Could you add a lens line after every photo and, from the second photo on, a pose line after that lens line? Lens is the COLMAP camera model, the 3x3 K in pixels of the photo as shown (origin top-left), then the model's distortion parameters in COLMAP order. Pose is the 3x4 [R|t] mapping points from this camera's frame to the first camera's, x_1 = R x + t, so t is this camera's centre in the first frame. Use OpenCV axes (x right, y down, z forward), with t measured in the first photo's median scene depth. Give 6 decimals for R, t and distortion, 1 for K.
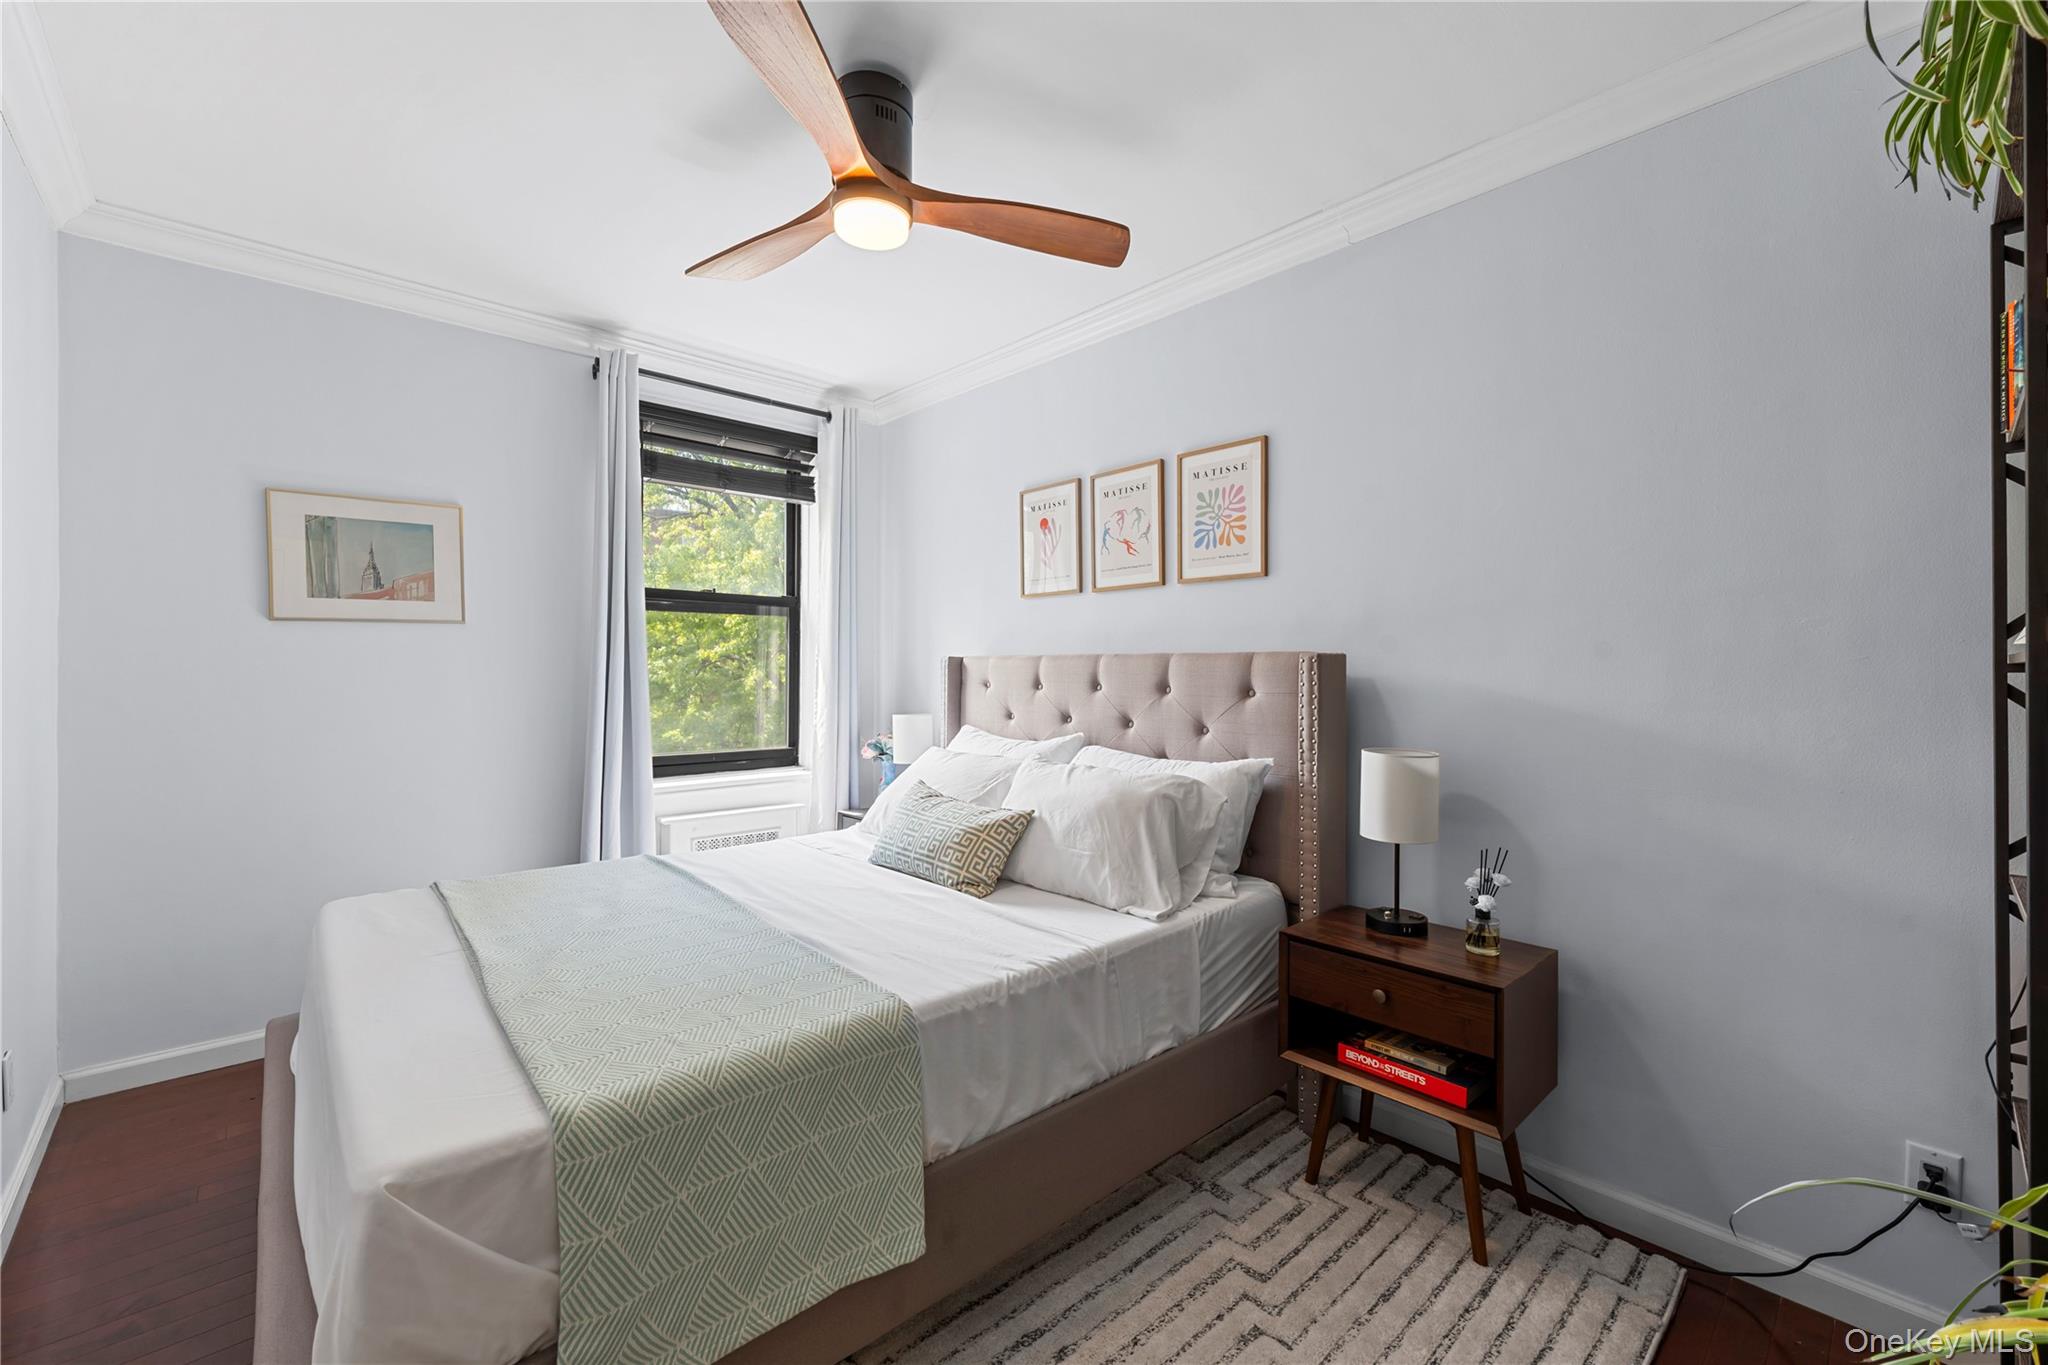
lens RADIAL K [[828.7, 0, 1016.3], [0, 828.7, 676.6], [0, 0, 1]] dist [0.001202, -0.000028]
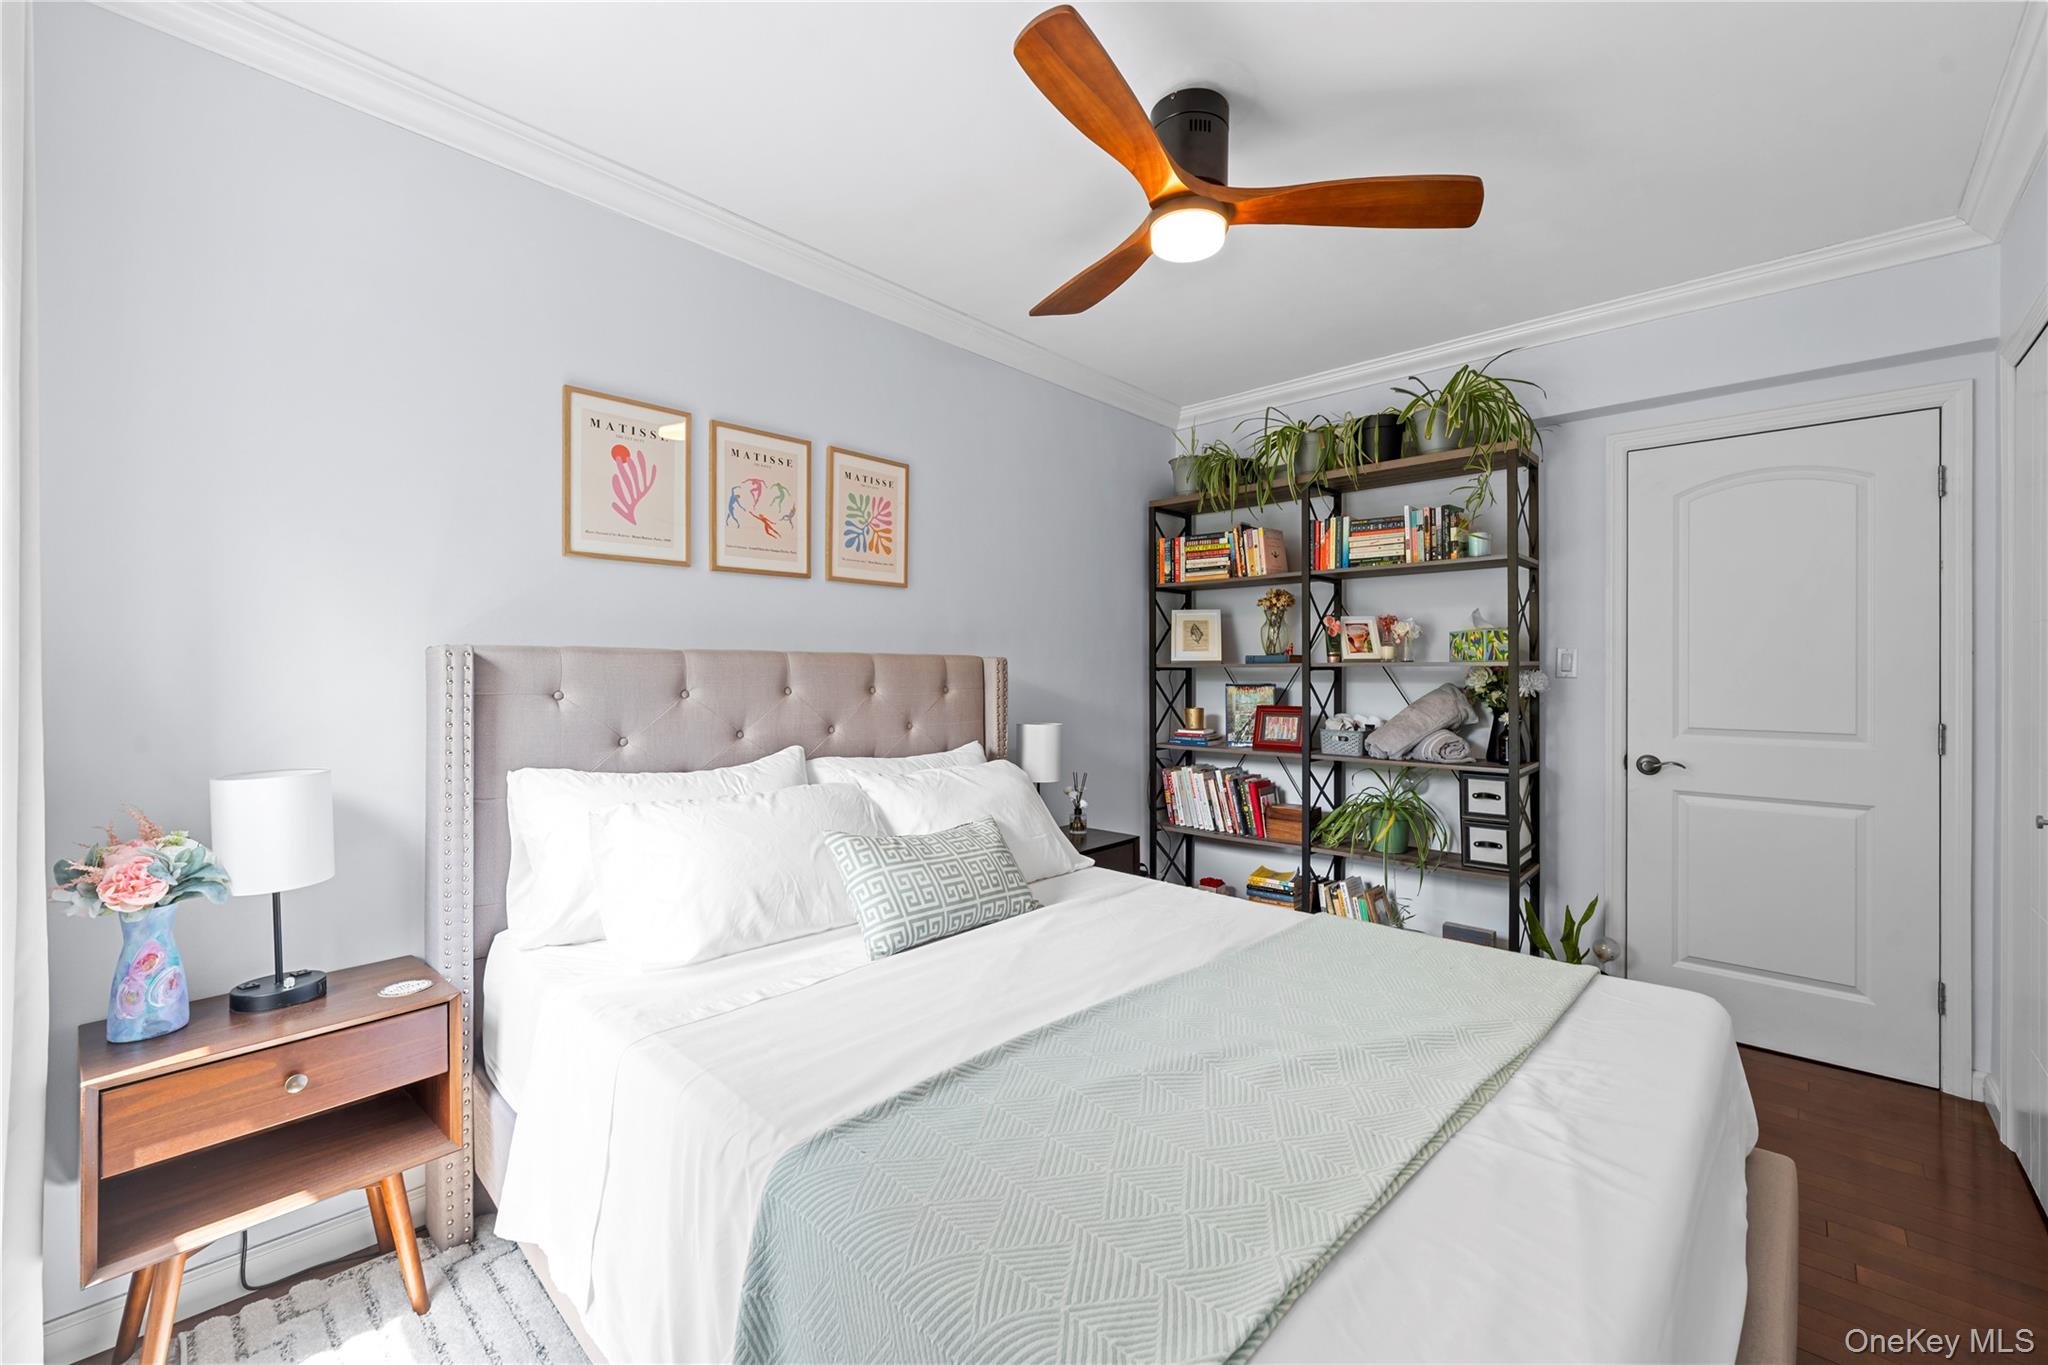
lens RADIAL K [[828.7, 0, 1016.3], [0, 828.7, 676.6], [0, 0, 1]] dist [0.001202, -0.000028]
pose [[-0.082213, -0.016182, 0.996483, -0.799099], [0.003767, 0.999856, 0.016548, -0.015545], [-0.996608, 0.005114, -0.082140, 0.880741]]
